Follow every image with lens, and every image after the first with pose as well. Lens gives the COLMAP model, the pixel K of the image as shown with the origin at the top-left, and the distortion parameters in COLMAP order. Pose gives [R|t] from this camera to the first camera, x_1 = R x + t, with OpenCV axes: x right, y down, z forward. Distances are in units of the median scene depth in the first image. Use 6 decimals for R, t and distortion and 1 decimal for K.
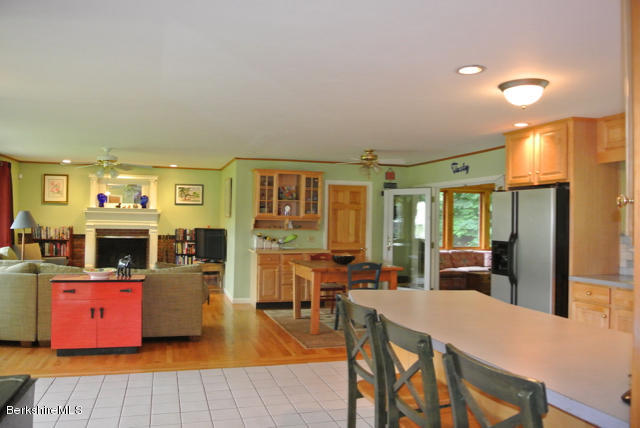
lens RADIAL K [[500.5, 0, 308.2], [0, 500.5, 212.4], [0, 0, 1]] dist [-0.070904, 0.015628]
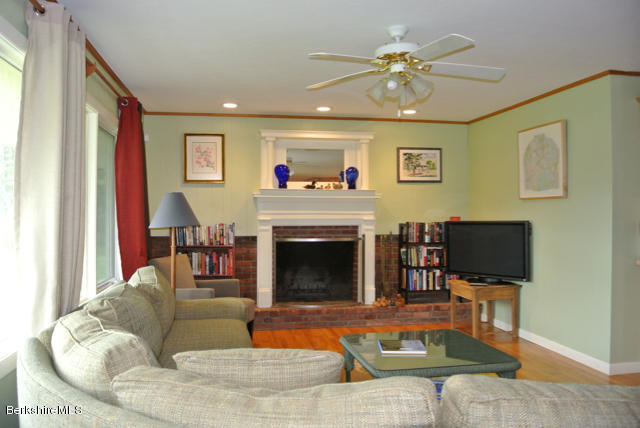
lens RADIAL K [[500.5, 0, 315.0], [0, 500.5, 212.2], [0, 0, 1]] dist [-0.070904, 0.015628]
pose [[0.994160, -0.021311, -0.105794, -0.345802], [0.022134, 0.999733, 0.006614, 0.015189], [0.105625, -0.008917, 0.994366, 0.459648]]
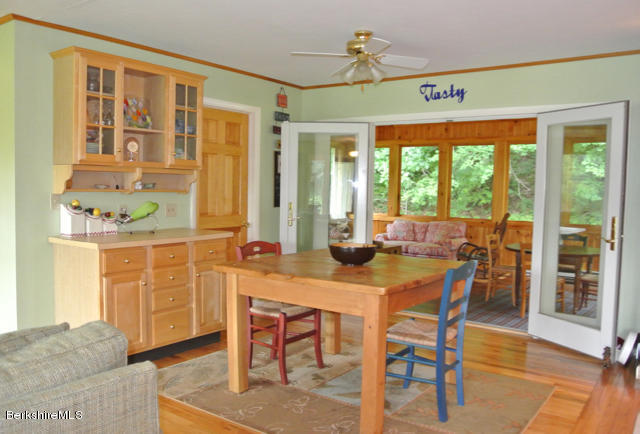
lens RADIAL K [[533.0, 0, 331.5], [0, 533.0, 224.5], [0, 0, 1]] dist [-0.066959, 0.000907]
pose [[0.783423, -0.043031, 0.619997, -0.189096], [-0.016684, 0.995784, 0.090194, 0.015603], [-0.621265, -0.081004, 0.779402, 0.456297]]
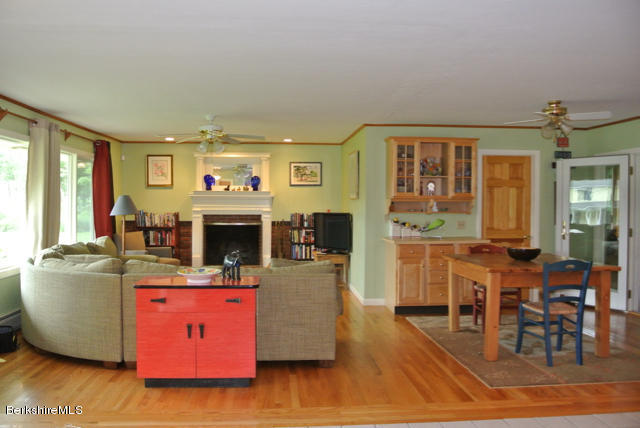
lens RADIAL K [[500.5, 0, 310.4], [0, 500.5, 211.9], [0, 0, 1]] dist [-0.070904, 0.015628]
pose [[0.978190, -0.010070, -0.207466, -0.059932], [0.016219, 0.999477, 0.027962, 0.006546], [0.207076, -0.030717, 0.977843, 0.177154]]
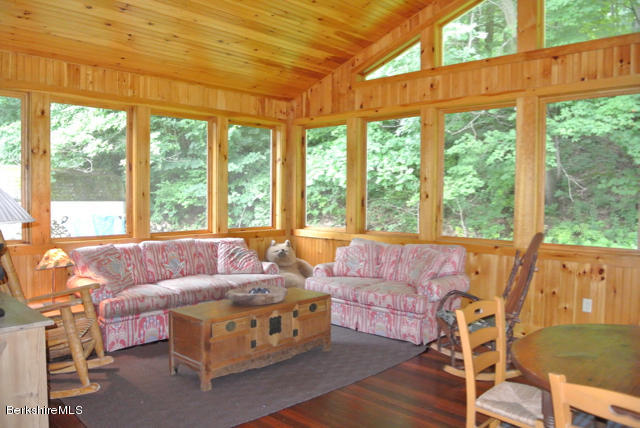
lens RADIAL K [[500.5, 0, 313.9], [0, 500.5, 218.9], [0, 0, 1]] dist [-0.070904, 0.015628]
pose [[0.865748, -0.037302, 0.499089, 0.265410], [0.000692, 0.997307, 0.073338, 0.031329], [-0.500480, -0.063147, 0.863442, 0.728911]]
